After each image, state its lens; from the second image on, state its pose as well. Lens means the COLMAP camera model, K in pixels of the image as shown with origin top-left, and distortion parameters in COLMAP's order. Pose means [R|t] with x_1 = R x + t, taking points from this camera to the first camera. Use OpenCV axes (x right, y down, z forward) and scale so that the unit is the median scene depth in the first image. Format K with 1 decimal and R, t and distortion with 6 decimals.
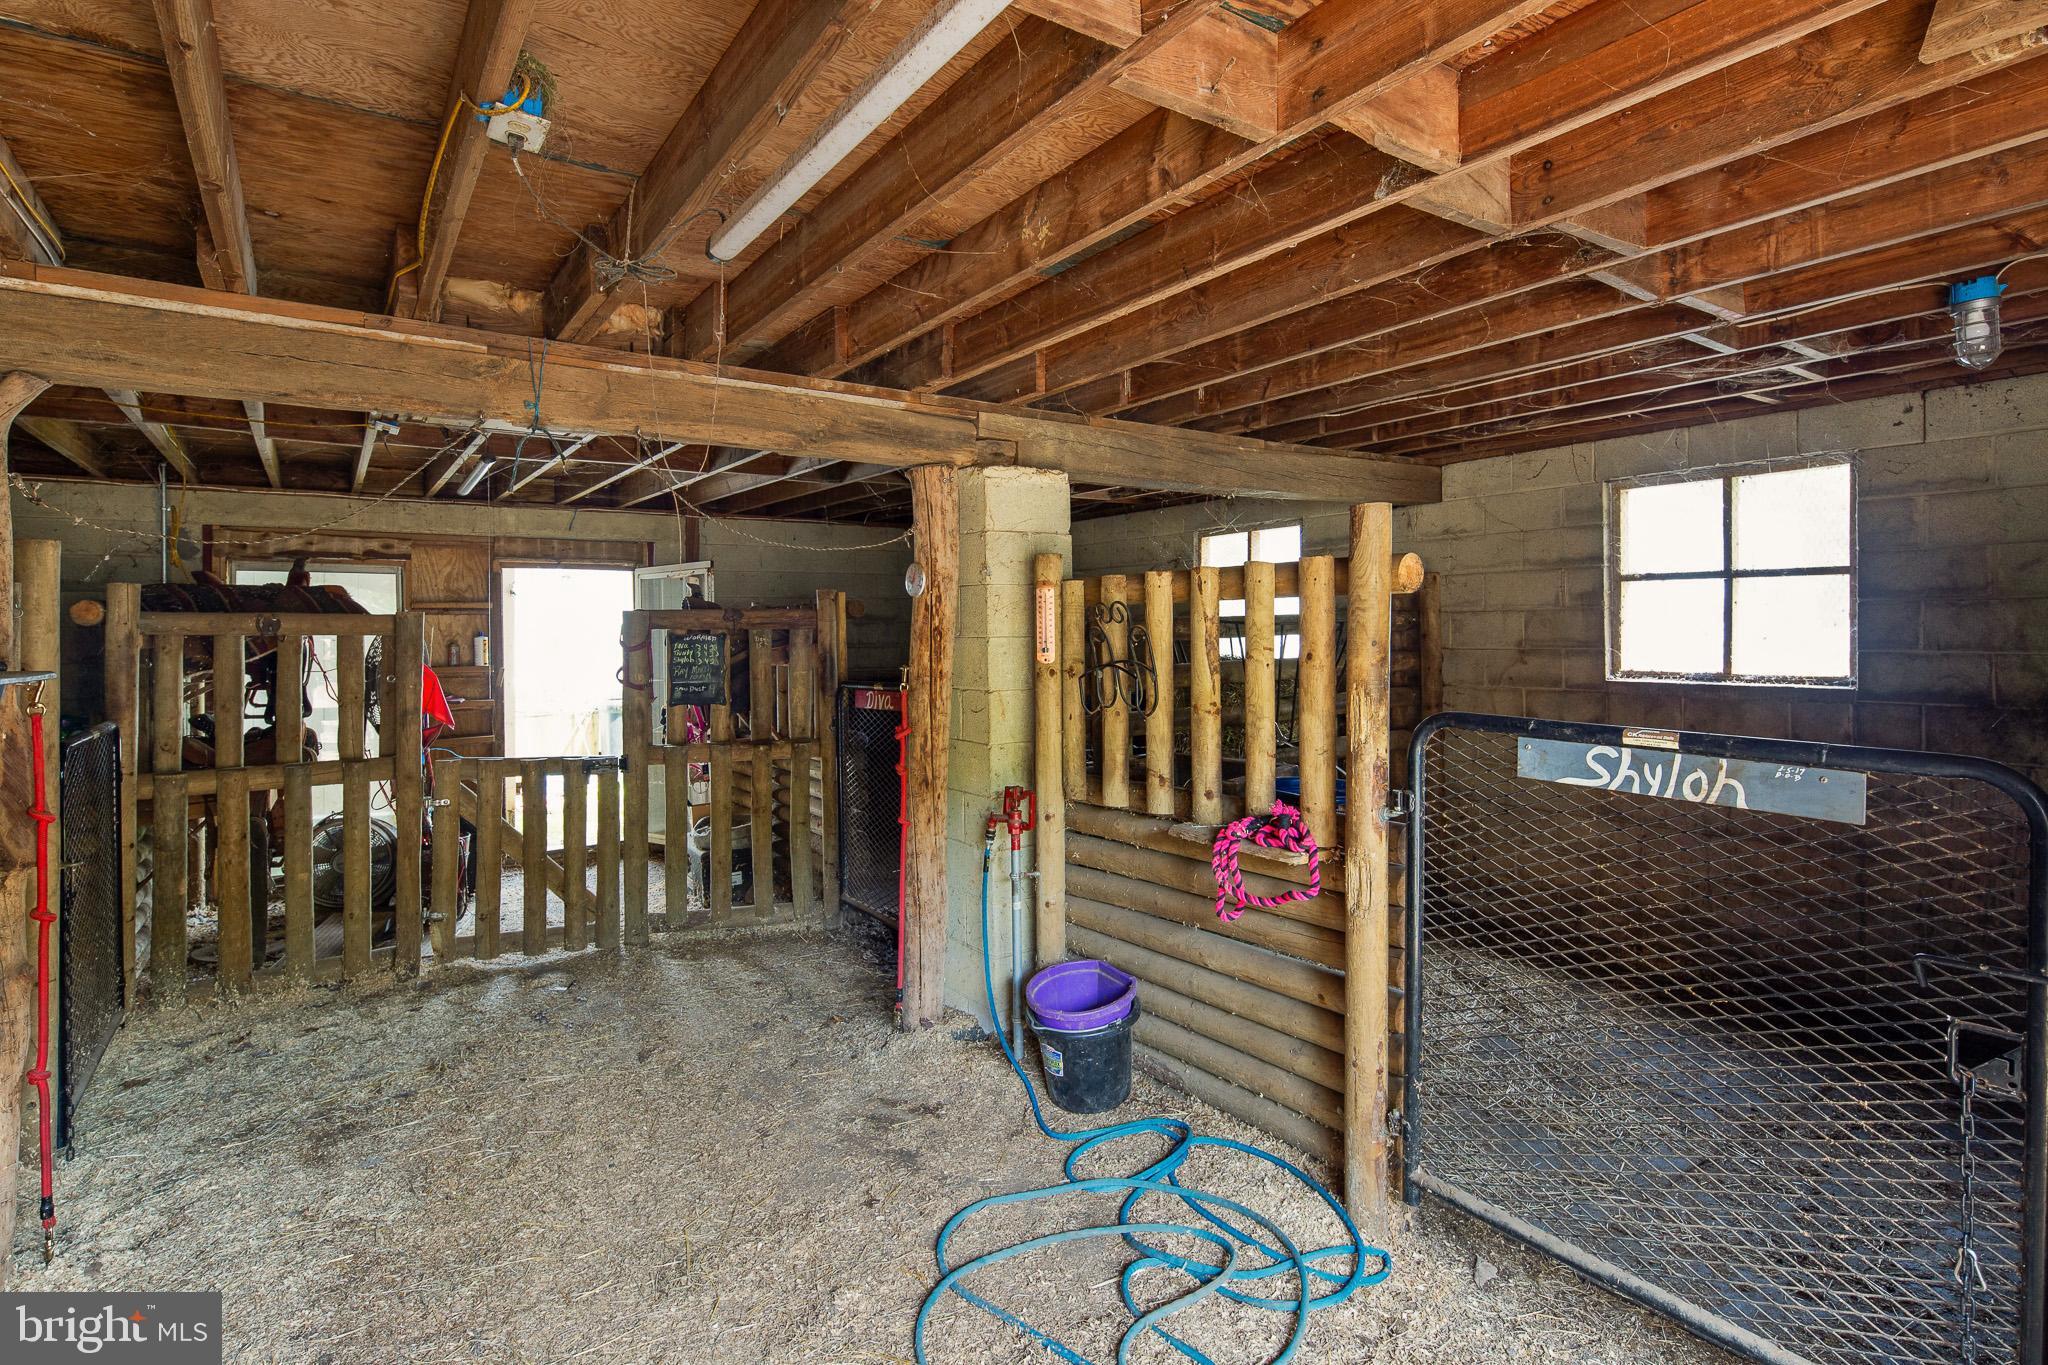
lens RADIAL K [[999.4, 0, 1021.1], [0, 999.4, 629.1], [0, 0, 1]] dist [0.000928, -0.000202]
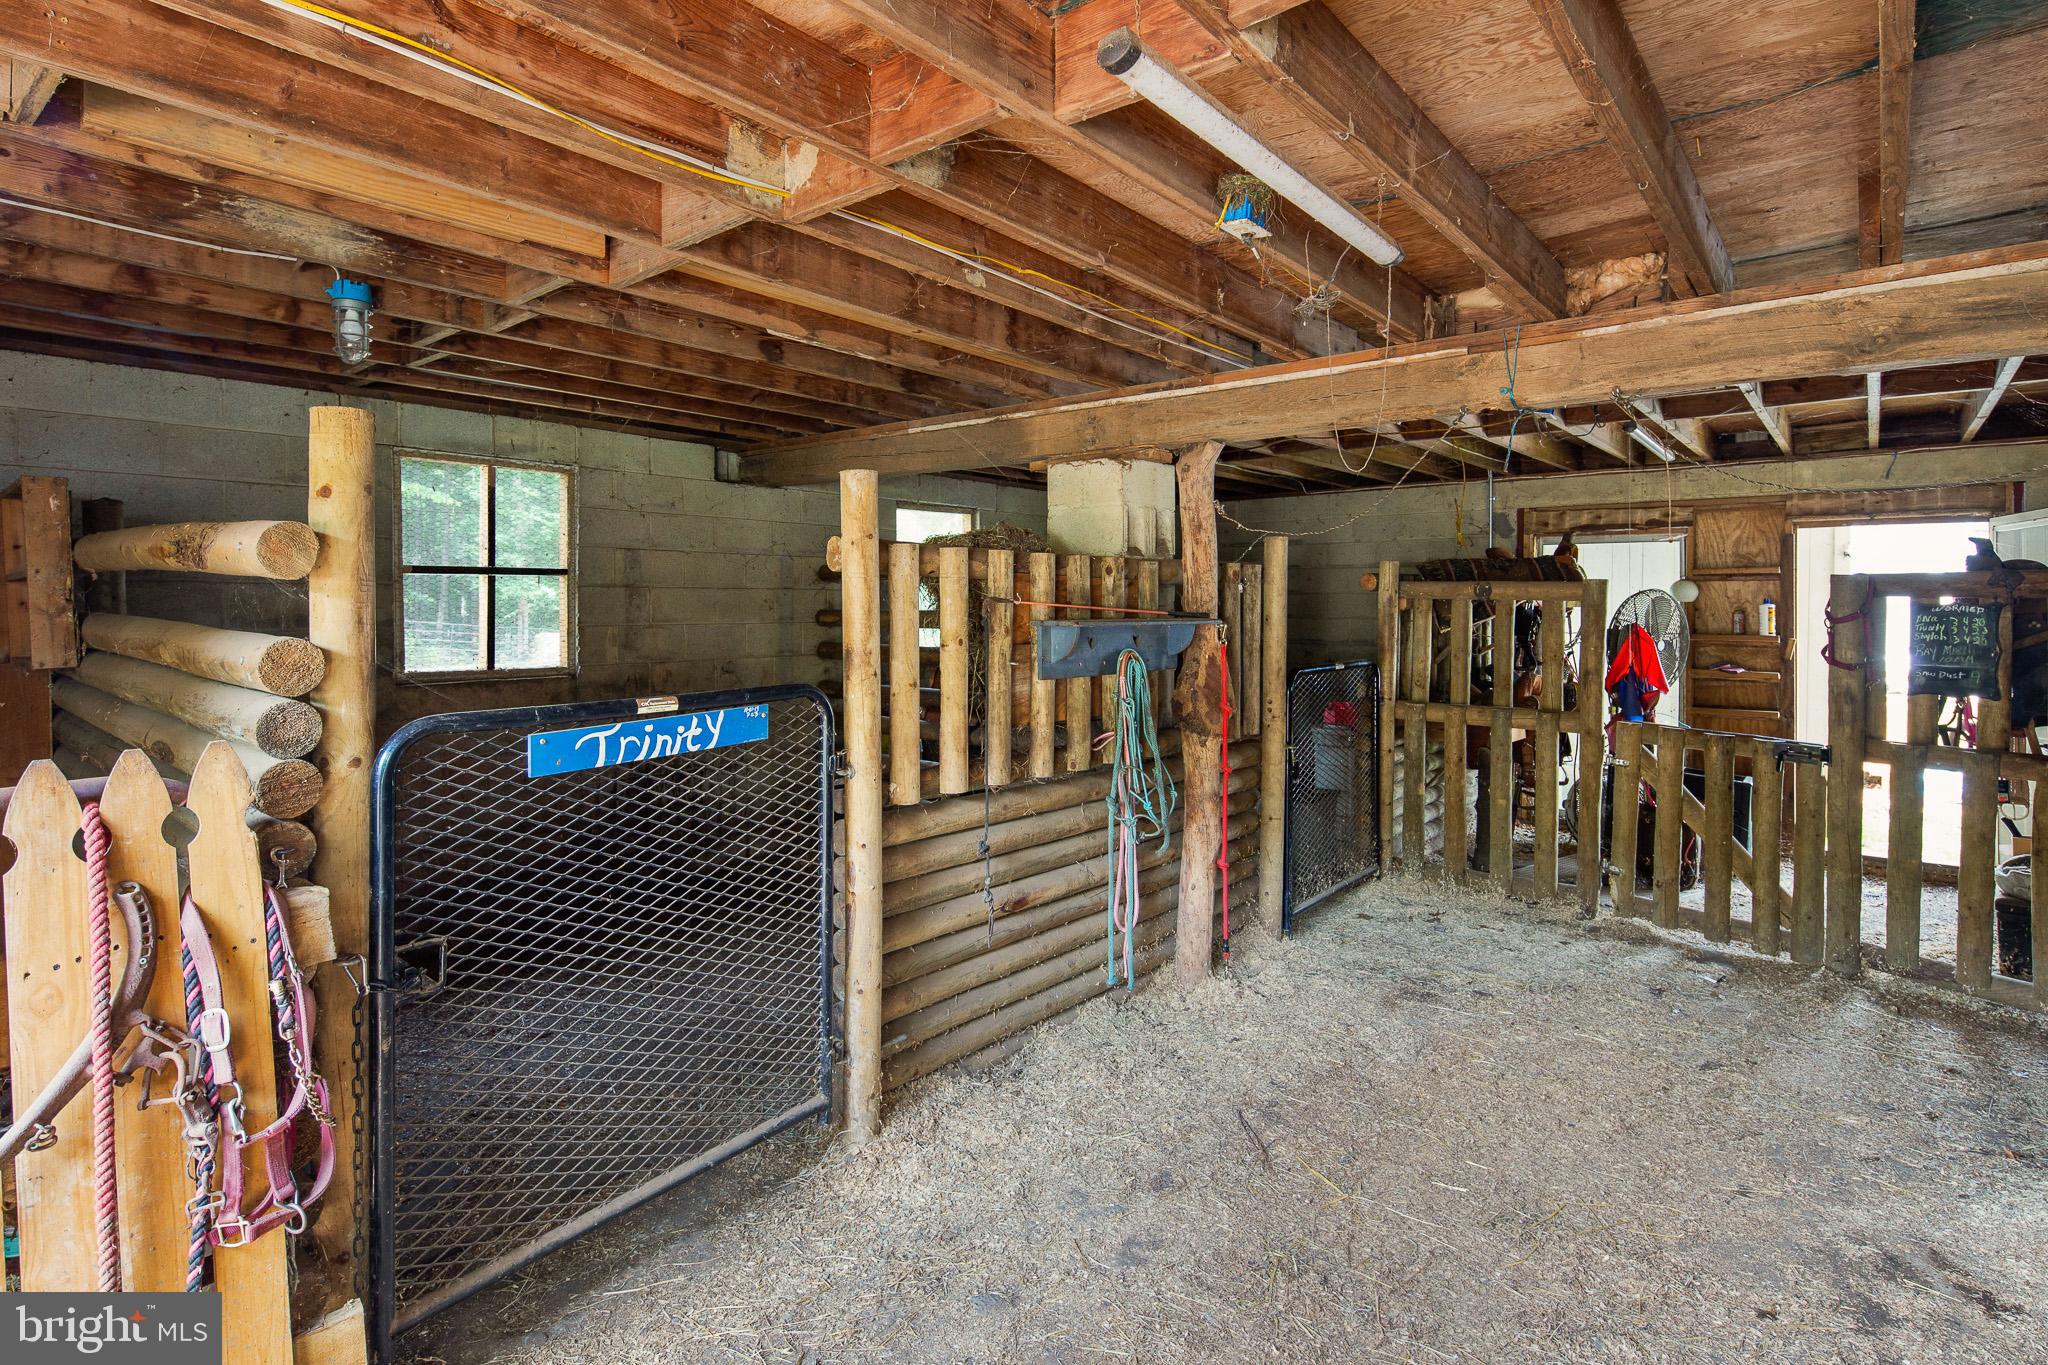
lens RADIAL K [[1016.4, 0, 1021.5], [0, 1016.4, 602.0], [0, 0, 1]] dist [0.000219, -0.000522]
pose [[0.254334, 0.011232, -0.967051, 0.273416], [-0.005185, 0.999934, 0.010250, -0.000691], [0.967102, 0.002407, 0.254376, 0.123828]]
